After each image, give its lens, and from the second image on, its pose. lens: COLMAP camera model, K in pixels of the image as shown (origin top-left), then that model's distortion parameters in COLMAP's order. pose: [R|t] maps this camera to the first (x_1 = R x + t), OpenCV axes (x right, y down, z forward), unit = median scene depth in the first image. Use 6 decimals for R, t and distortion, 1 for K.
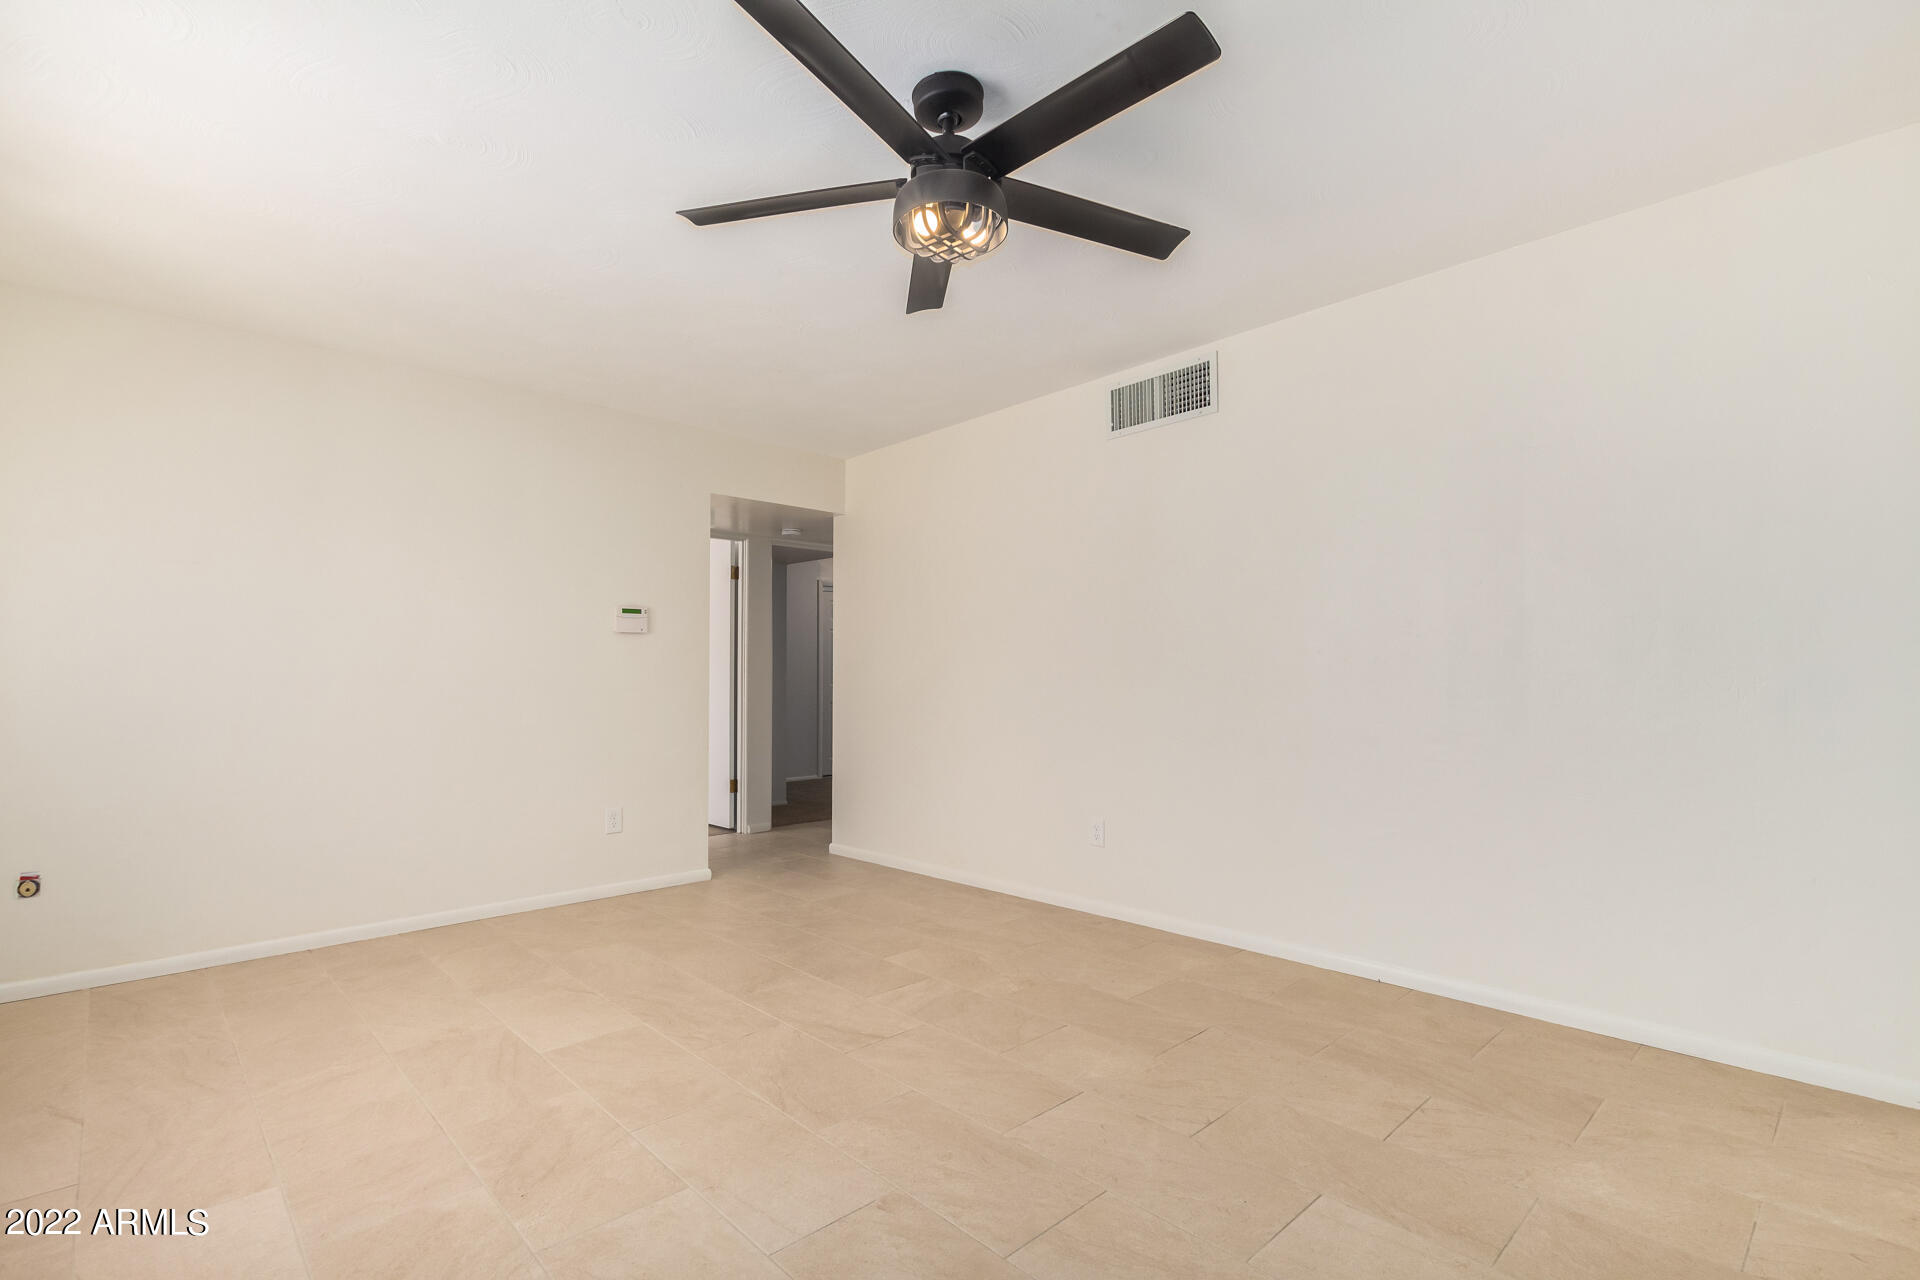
lens RADIAL K [[869.8, 0, 969.0], [0, 869.8, 675.6], [0, 0, 1]] dist [0.000534, 0.000170]
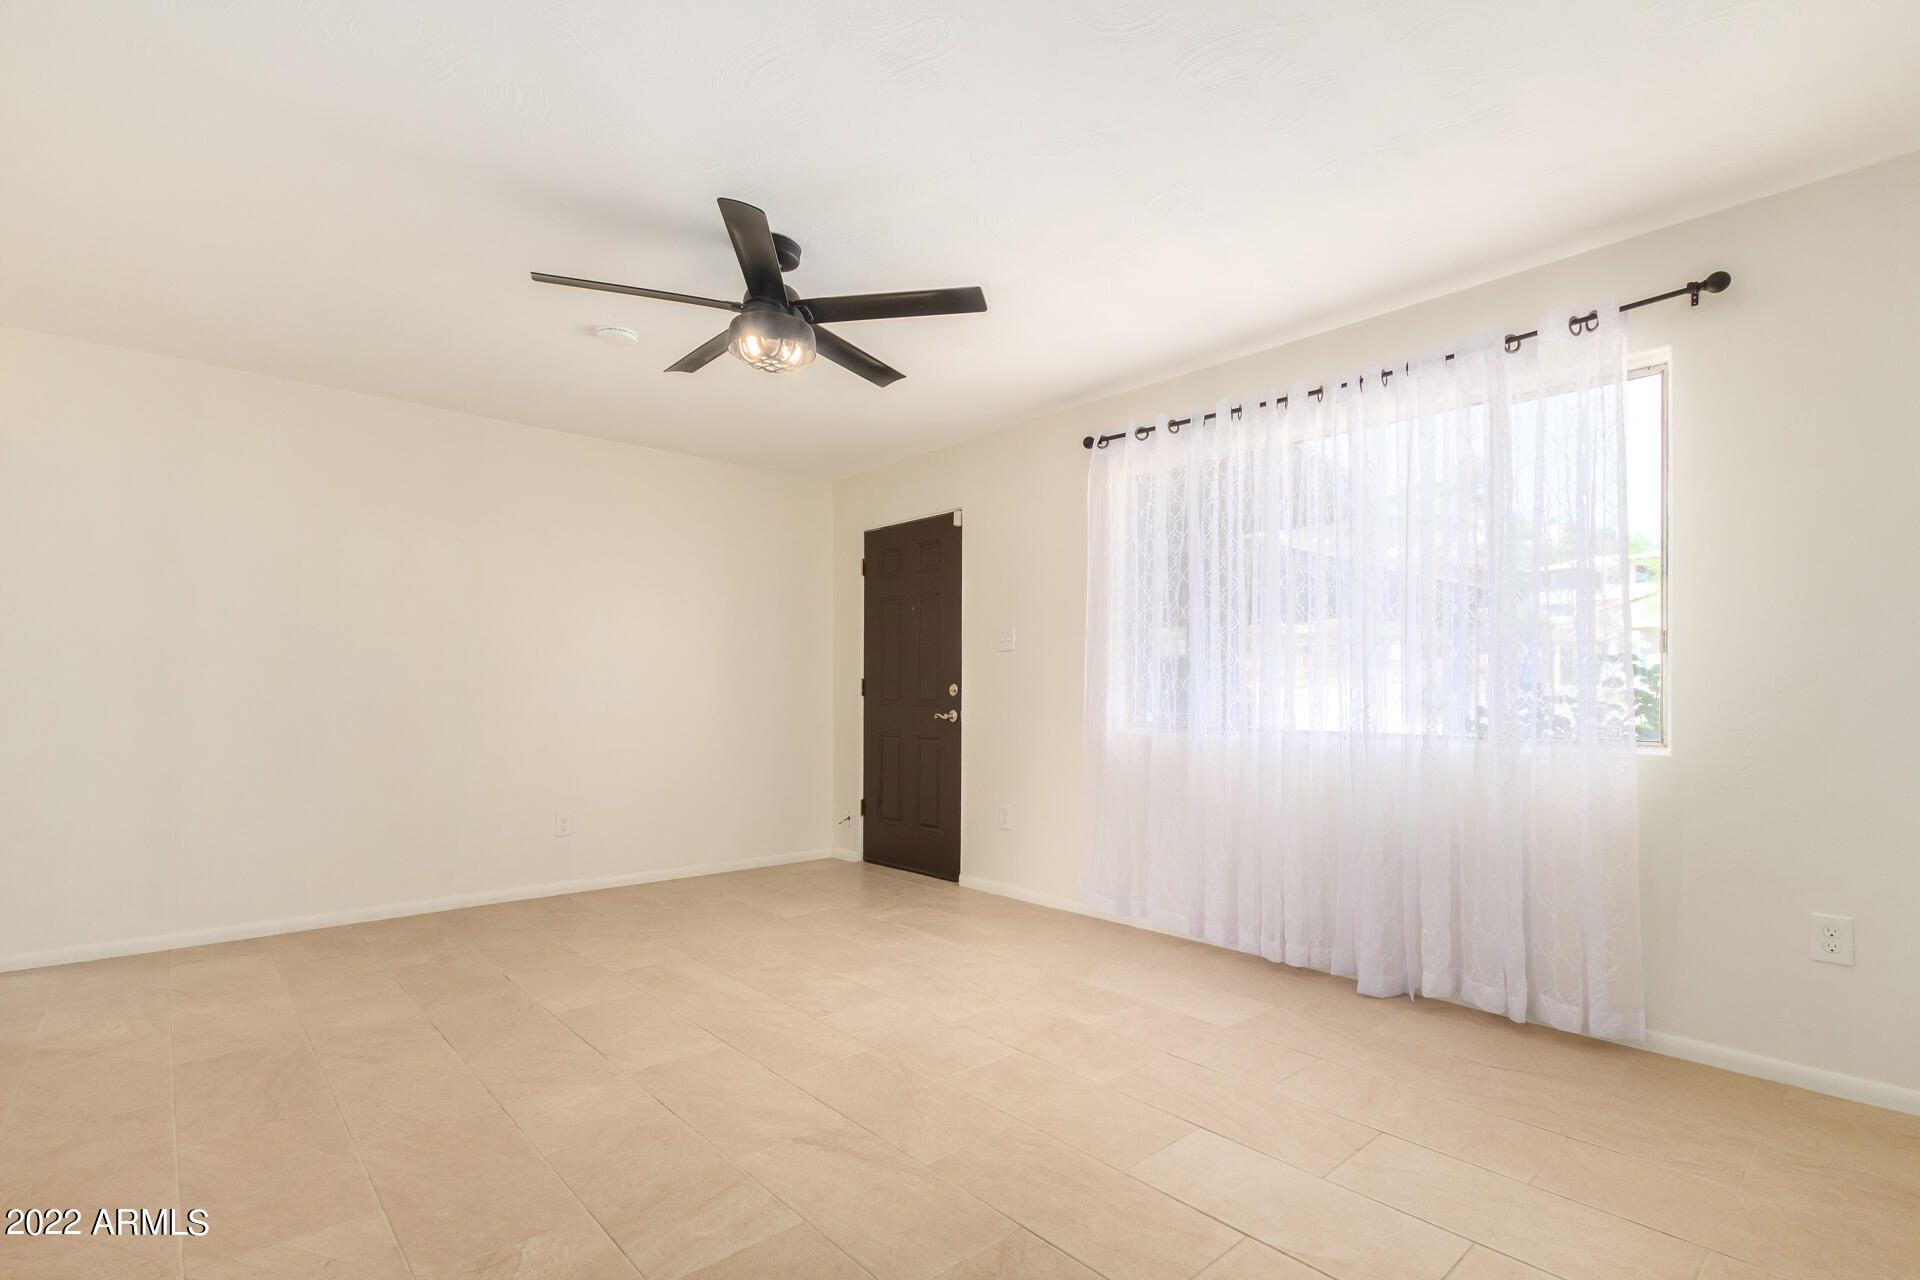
lens RADIAL K [[910.8, 0, 956.9], [0, 910.8, 685.7], [0, 0, 1]] dist [-0.003474, -0.000360]
pose [[-0.998550, 0.011586, 0.052577, -0.293814], [0.011762, 0.999926, 0.003045, -0.008549], [-0.052538, 0.003659, -0.998612, 1.813391]]
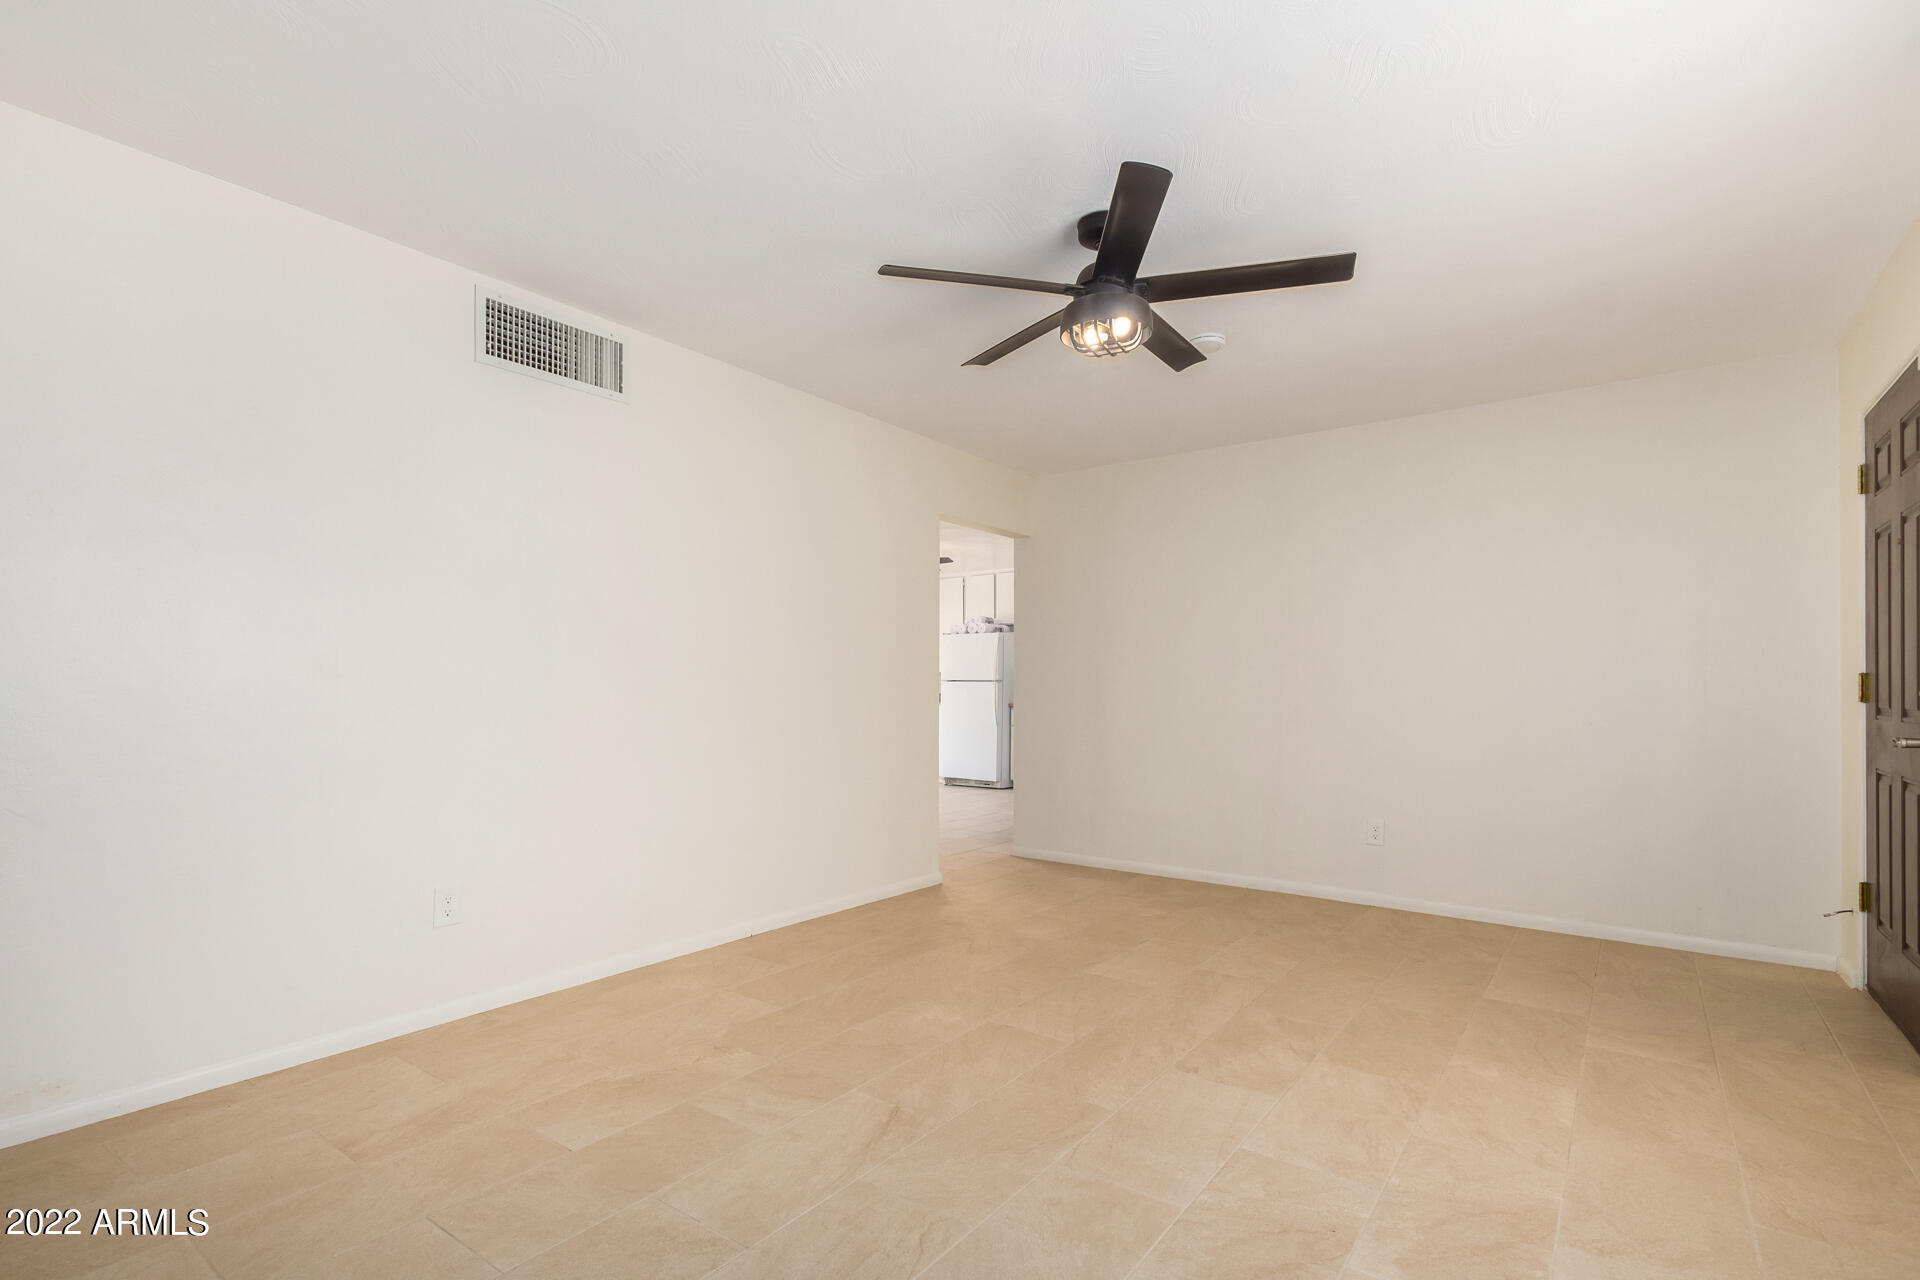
lens RADIAL K [[910.8, 0, 956.9], [0, 910.8, 685.7], [0, 0, 1]] dist [-0.003474, -0.000360]
pose [[-0.161869, 0.007272, 0.986785, -0.975927], [-0.002723, 0.999966, -0.007815, 0.009514], [-0.986808, -0.003952, -0.161844, 1.072067]]
